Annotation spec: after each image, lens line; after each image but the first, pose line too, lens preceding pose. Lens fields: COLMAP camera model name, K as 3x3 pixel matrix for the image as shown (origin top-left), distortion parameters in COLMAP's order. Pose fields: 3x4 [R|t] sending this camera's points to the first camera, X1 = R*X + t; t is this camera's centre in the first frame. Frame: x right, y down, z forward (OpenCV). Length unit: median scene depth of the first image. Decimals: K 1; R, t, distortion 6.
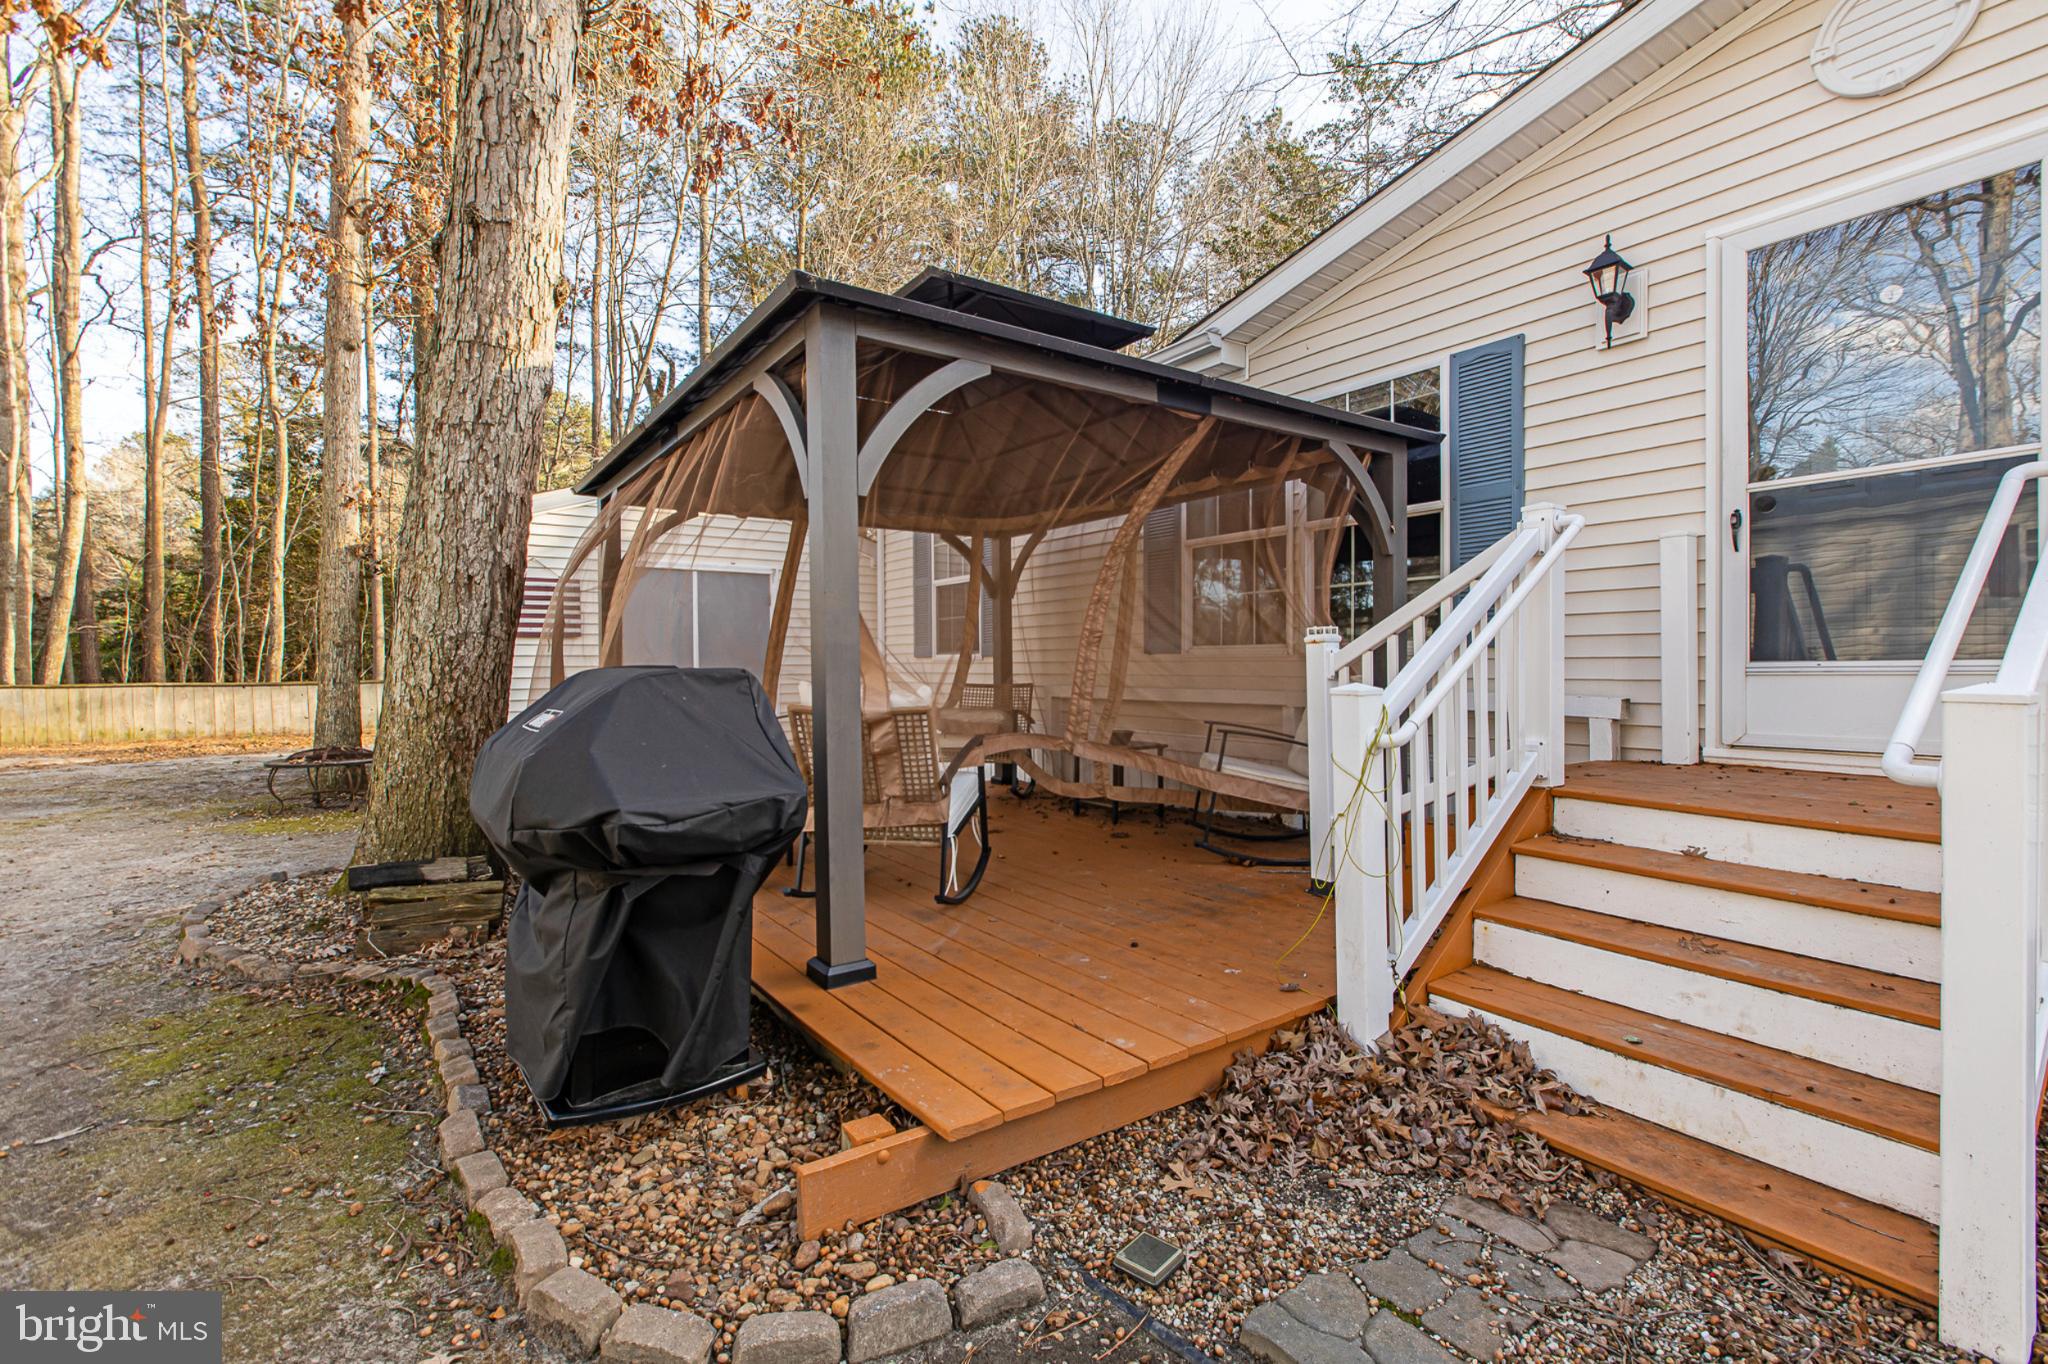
lens RADIAL K [[894.3, 0, 1024.0], [0, 894.3, 682.0], [0, 0, 1]] dist [-0.010661, 0.000016]
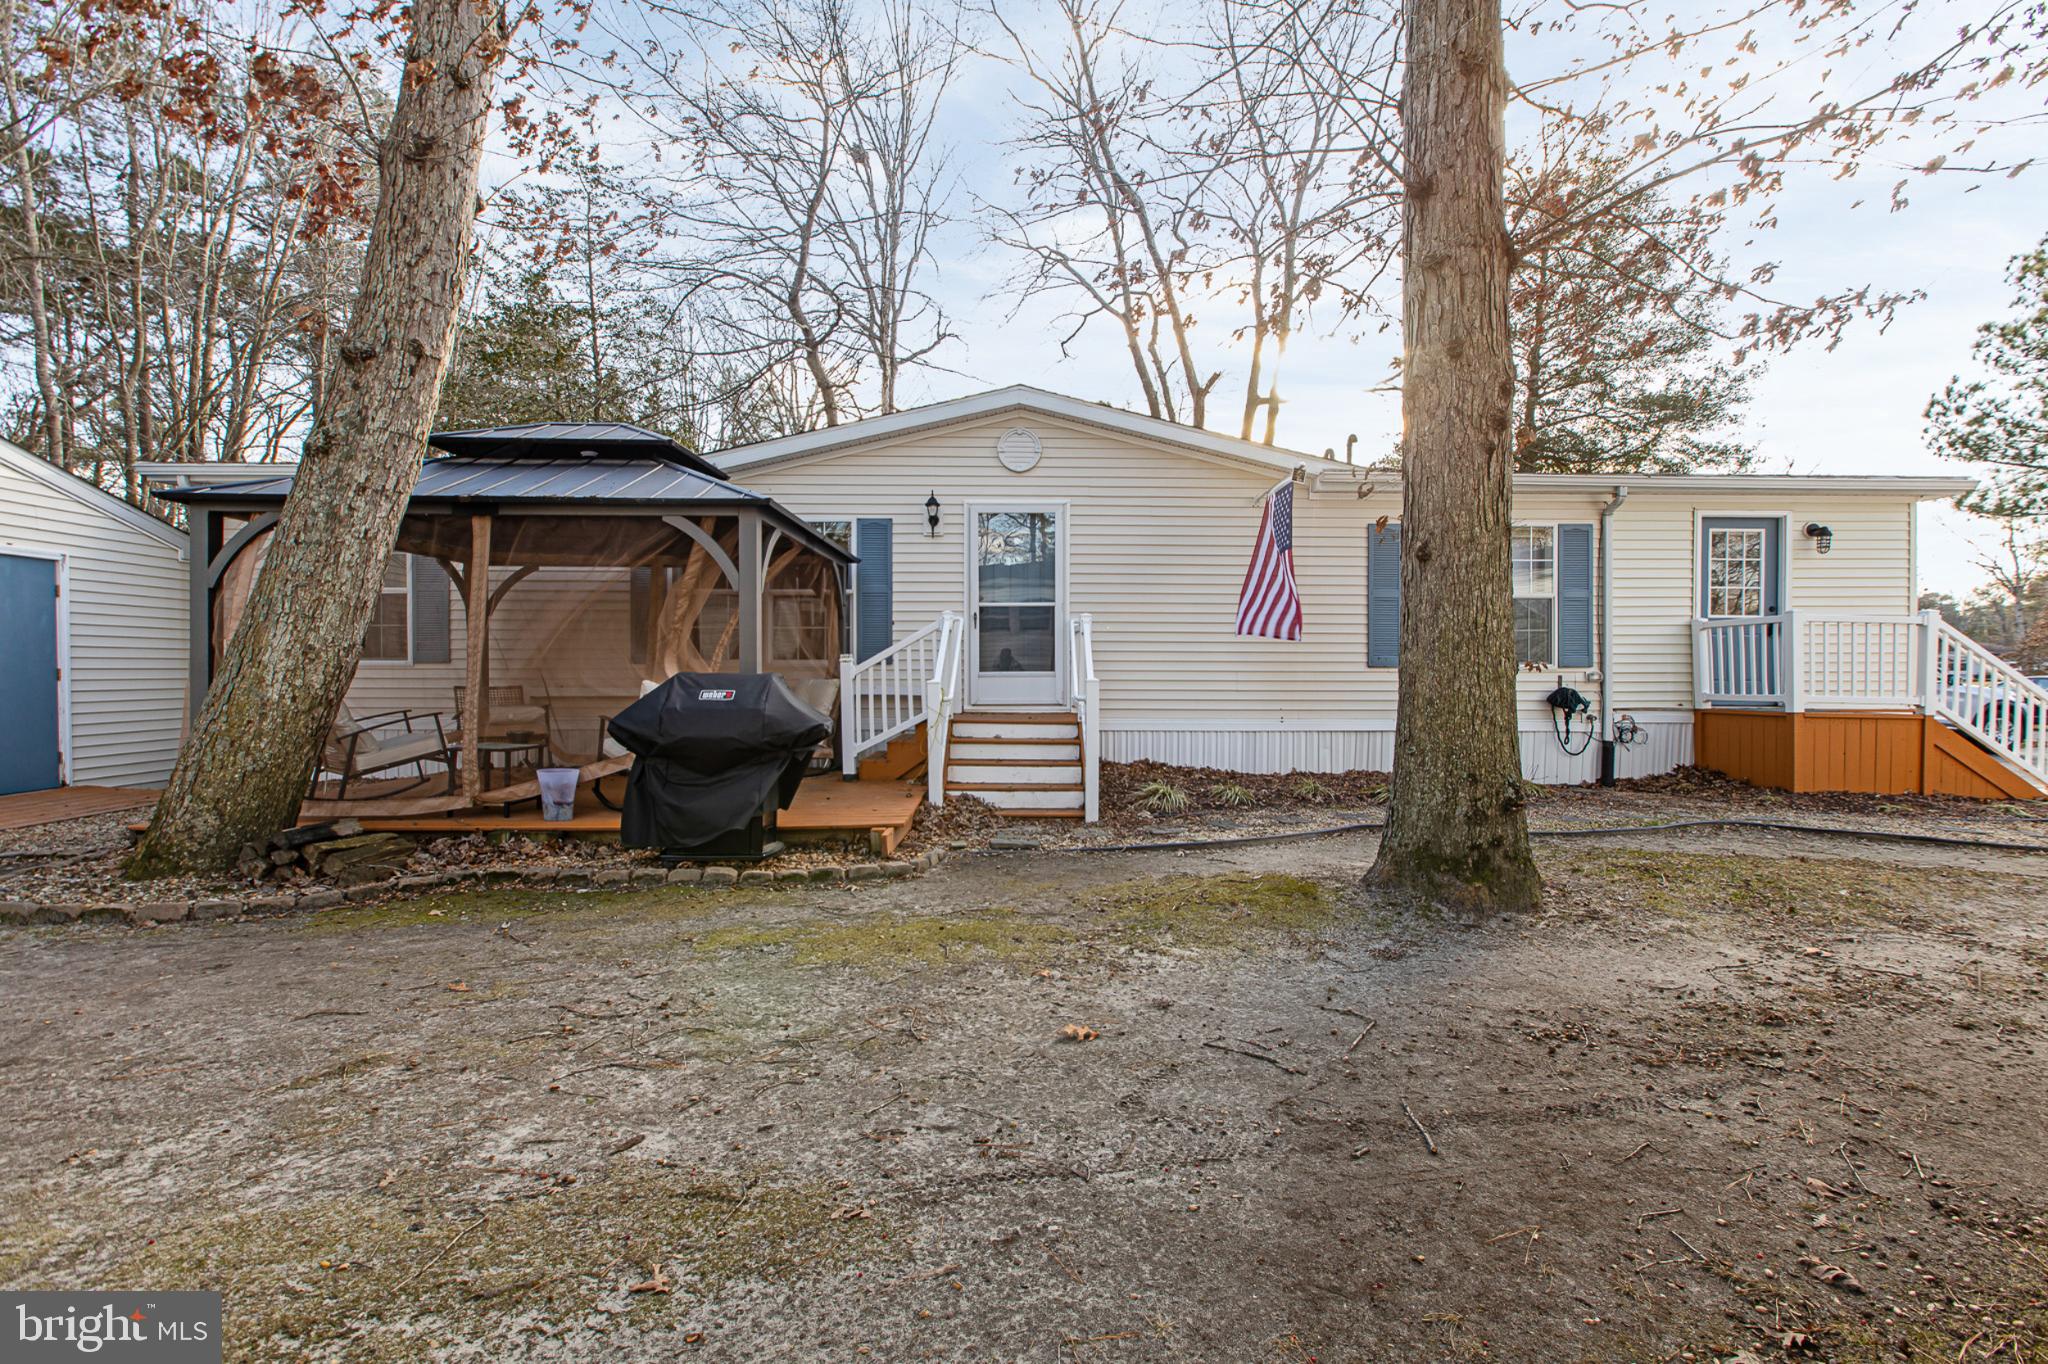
lens RADIAL K [[894.3, 0, 1024.0], [0, 894.3, 682.0], [0, 0, 1]] dist [-0.010661, 0.000016]
pose [[0.570558, -0.004311, 0.821246, -1.165502], [0.012504, 0.999916, -0.003439, 0.016880], [-0.821162, 0.012231, 0.570564, -0.553572]]
